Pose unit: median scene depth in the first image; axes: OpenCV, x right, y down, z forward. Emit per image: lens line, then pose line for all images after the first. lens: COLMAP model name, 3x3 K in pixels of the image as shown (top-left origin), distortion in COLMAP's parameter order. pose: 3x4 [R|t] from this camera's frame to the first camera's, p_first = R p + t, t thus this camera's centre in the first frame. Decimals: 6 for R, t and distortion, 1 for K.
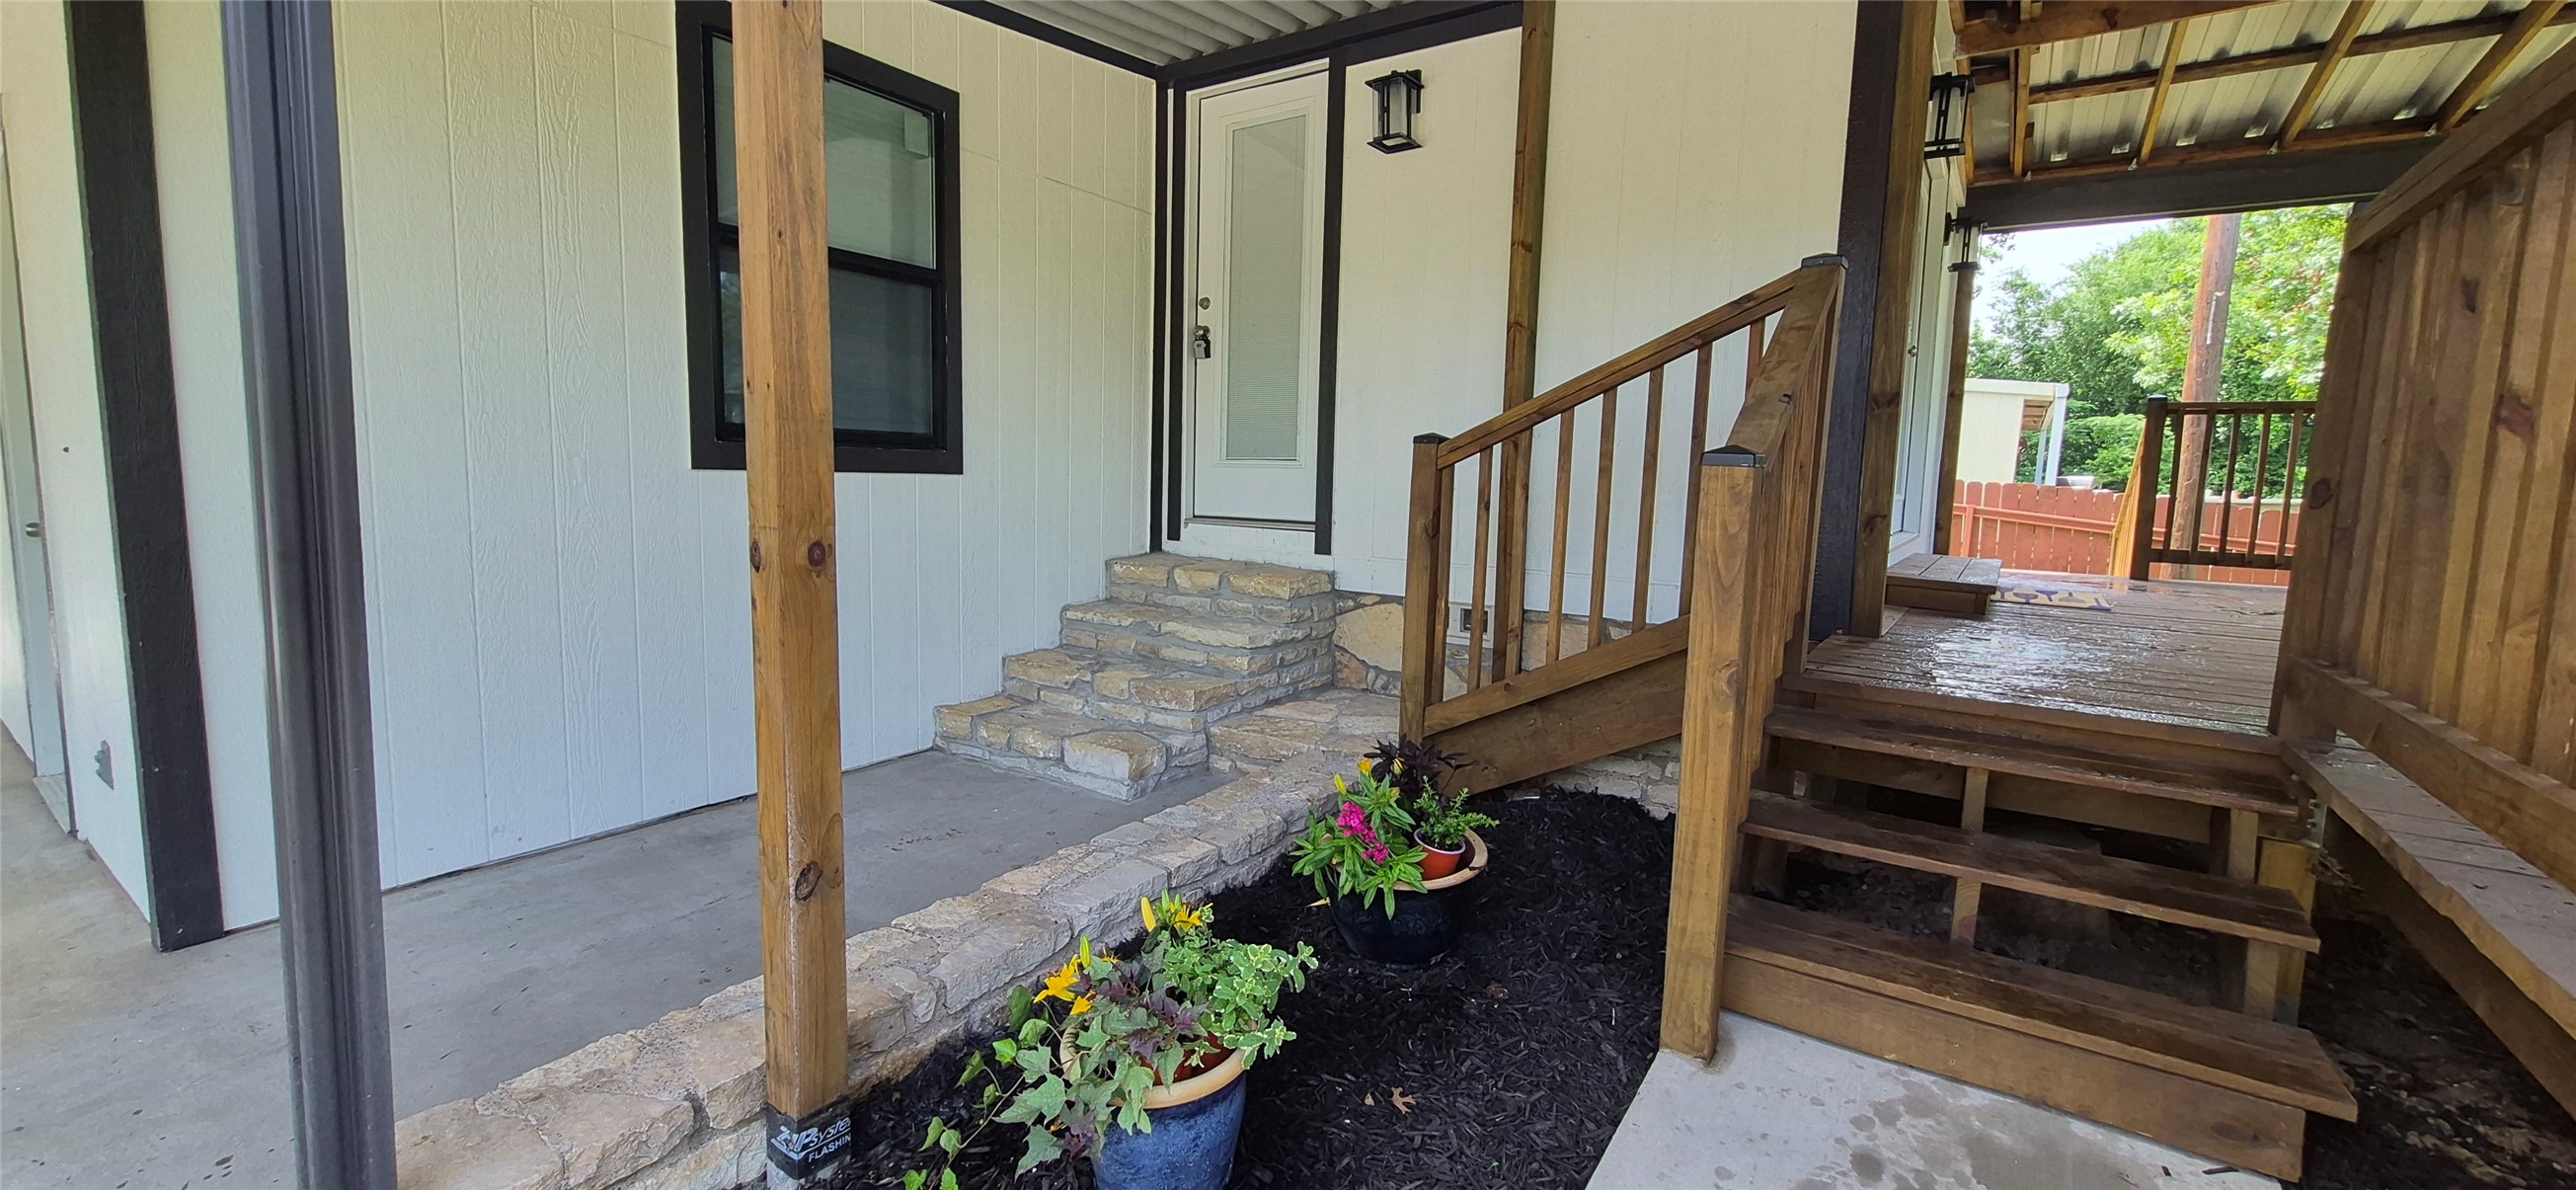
lens RADIAL K [[1027.8, 0, 1308.5], [0, 1027.8, 581.3], [0, 0, 1]] dist [0.000889, -0.000144]
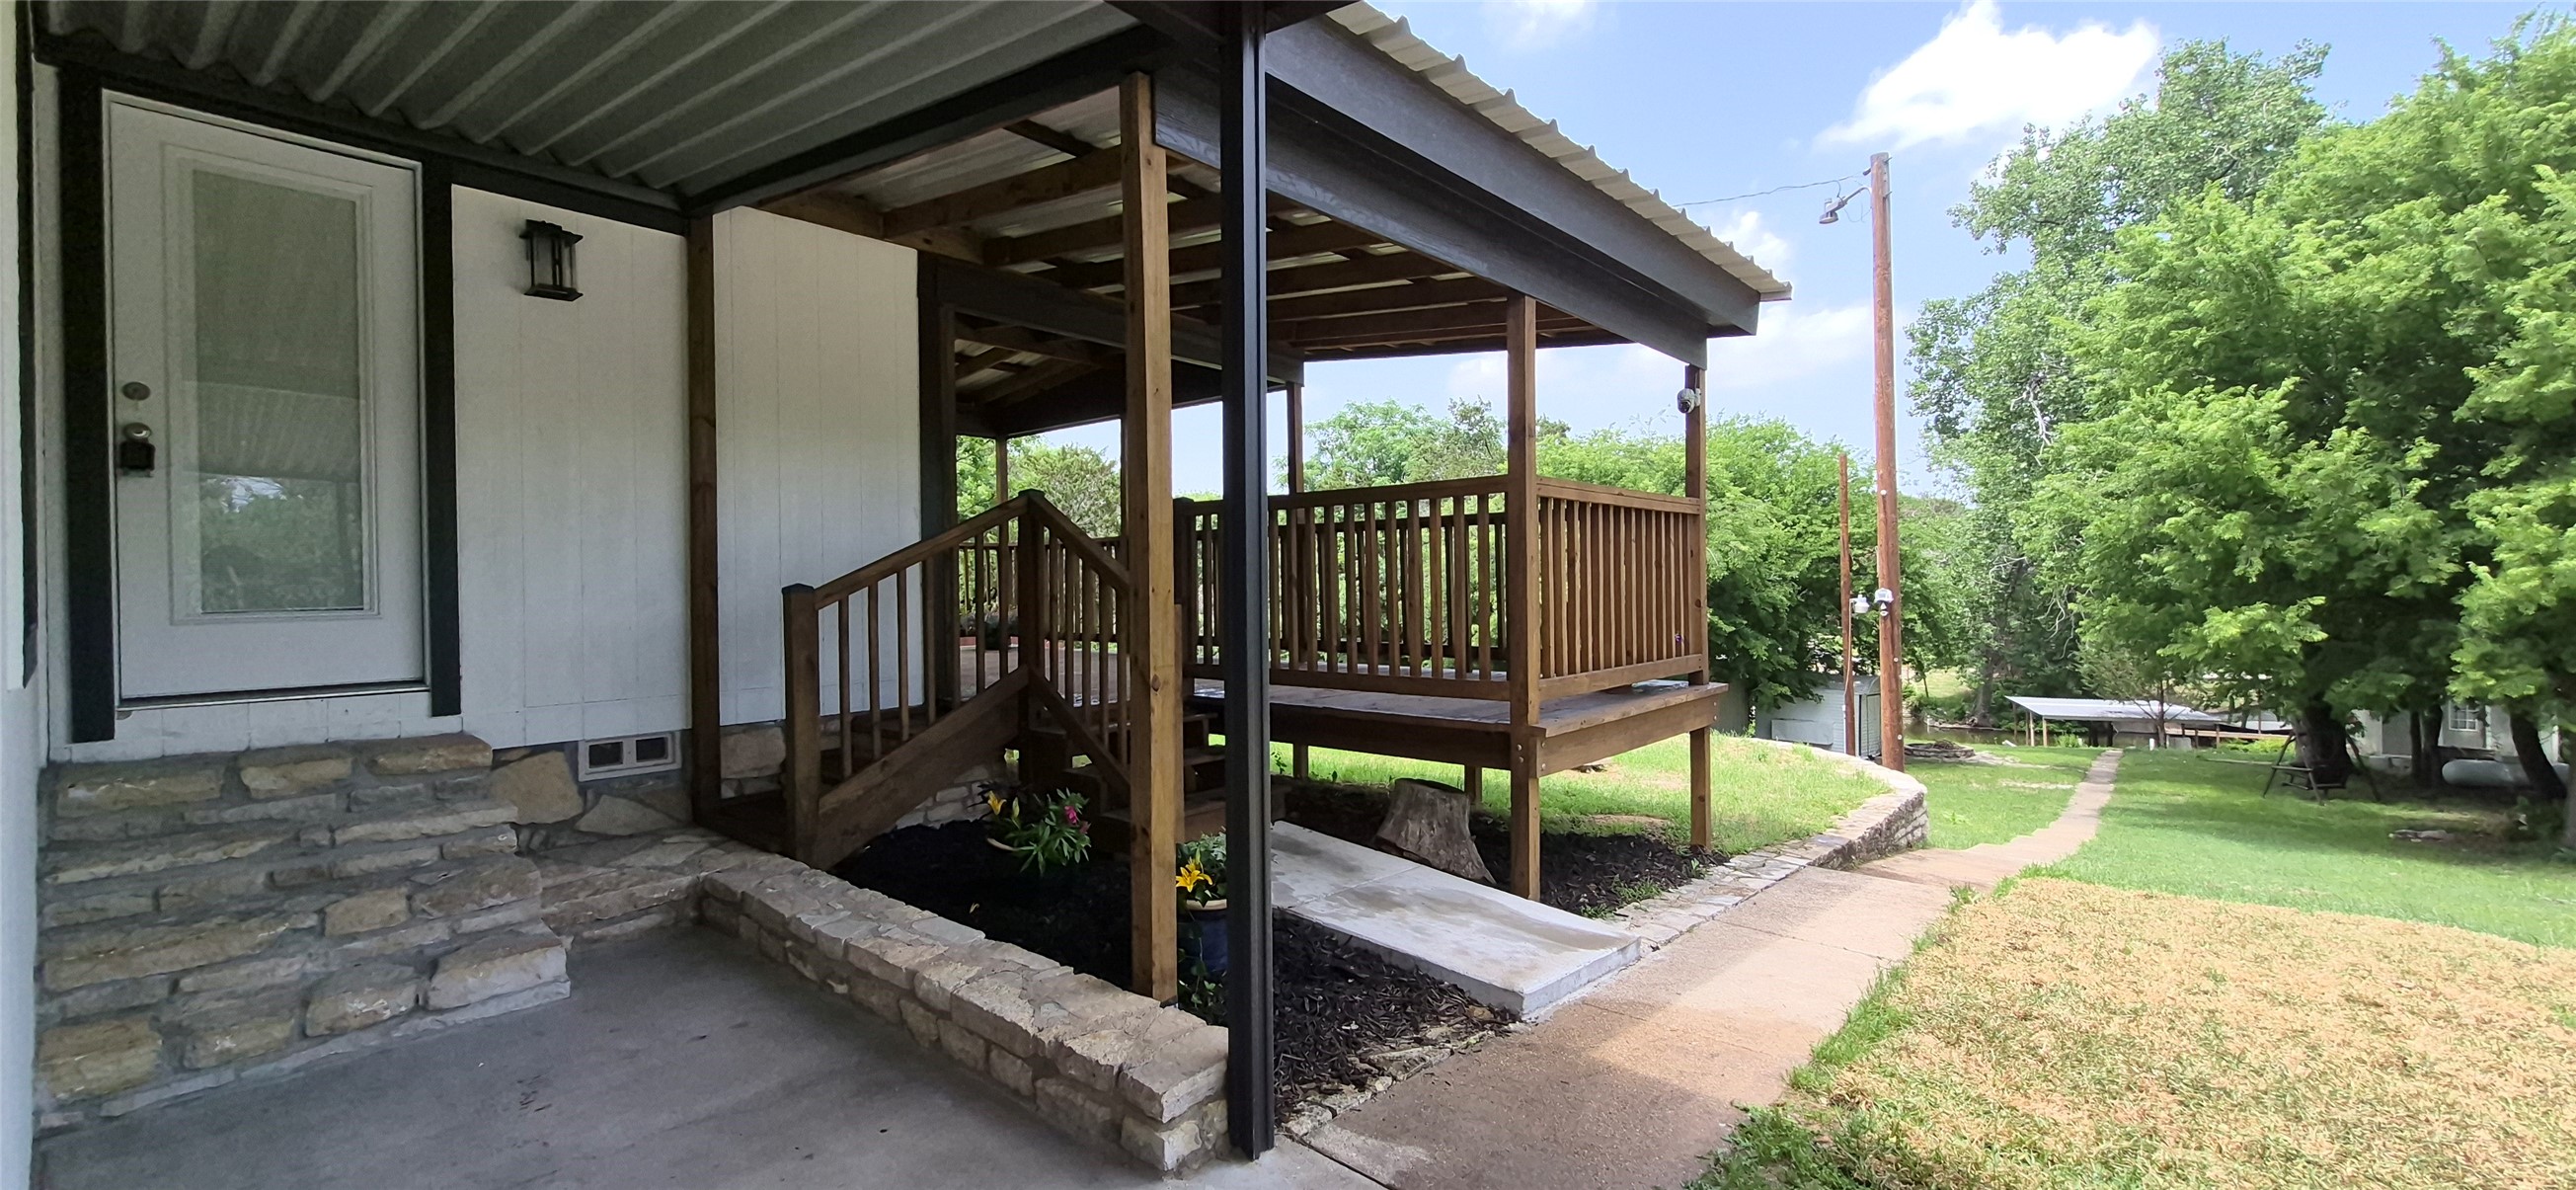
lens RADIAL K [[1027.8, 0, 1308.5], [0, 1027.8, 581.3], [0, 0, 1]] dist [0.000889, -0.000144]
pose [[0.110774, -0.033833, 0.993270, -0.762228], [0.119750, 0.992593, 0.020455, -0.068391], [-0.986605, 0.116678, 0.114005, 0.166662]]
